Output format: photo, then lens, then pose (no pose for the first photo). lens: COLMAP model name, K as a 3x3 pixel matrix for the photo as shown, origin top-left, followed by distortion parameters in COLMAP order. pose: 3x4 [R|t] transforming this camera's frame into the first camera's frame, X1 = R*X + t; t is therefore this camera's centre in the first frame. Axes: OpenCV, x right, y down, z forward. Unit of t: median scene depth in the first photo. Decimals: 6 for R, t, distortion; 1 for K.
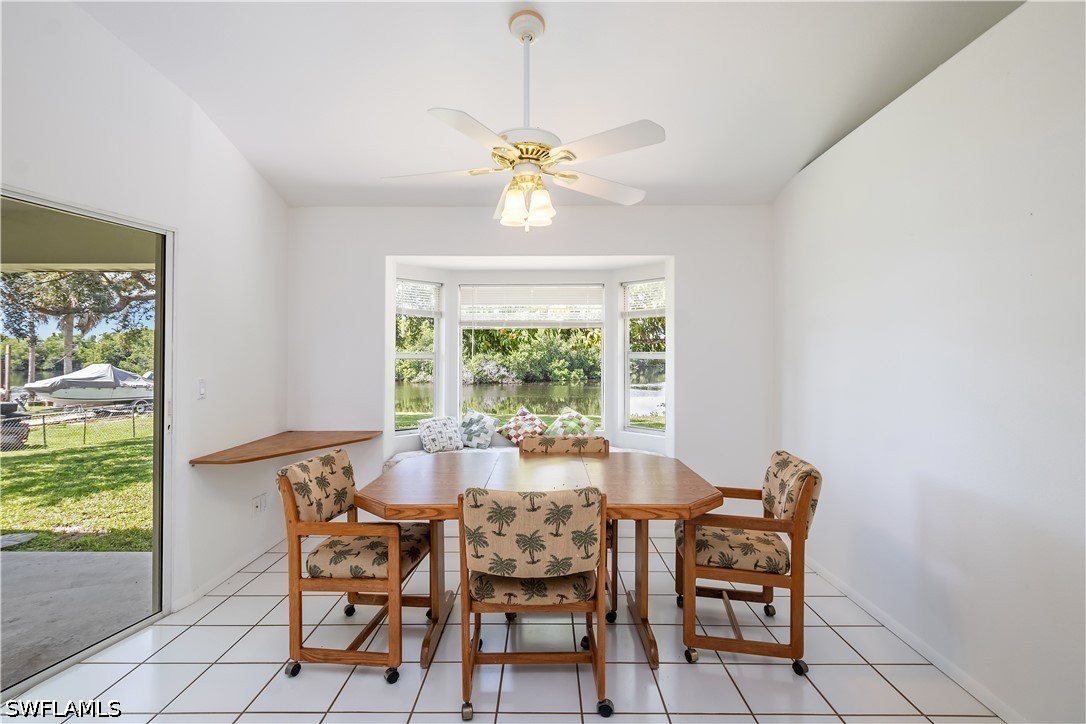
lens RADIAL K [[516.8, 0, 541.3], [0, 516.8, 352.9], [0, 0, 1]] dist [0.000792, -0.023572]
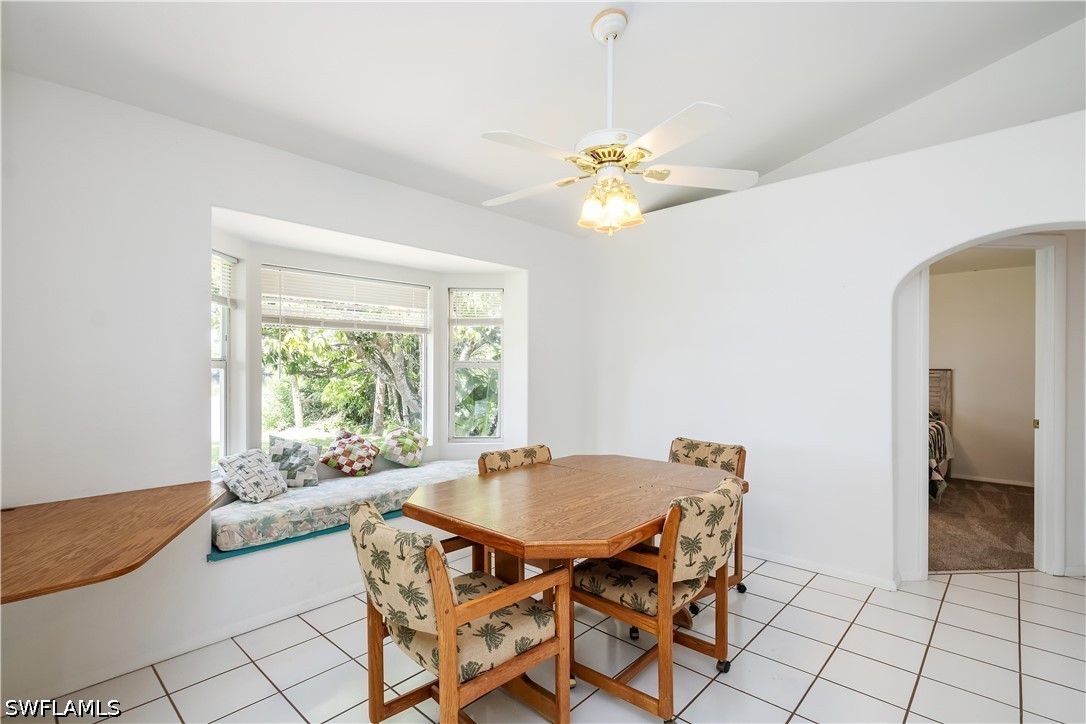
lens RADIAL K [[522.3, 0, 551.9], [0, 522.3, 359.2], [0, 0, 1]] dist [-0.002861, -0.013318]
pose [[0.670734, 0.009079, 0.741643, -0.456003], [-0.003763, 0.999954, -0.008839, 0.004439], [-0.741689, 0.003138, 0.670737, 0.227854]]
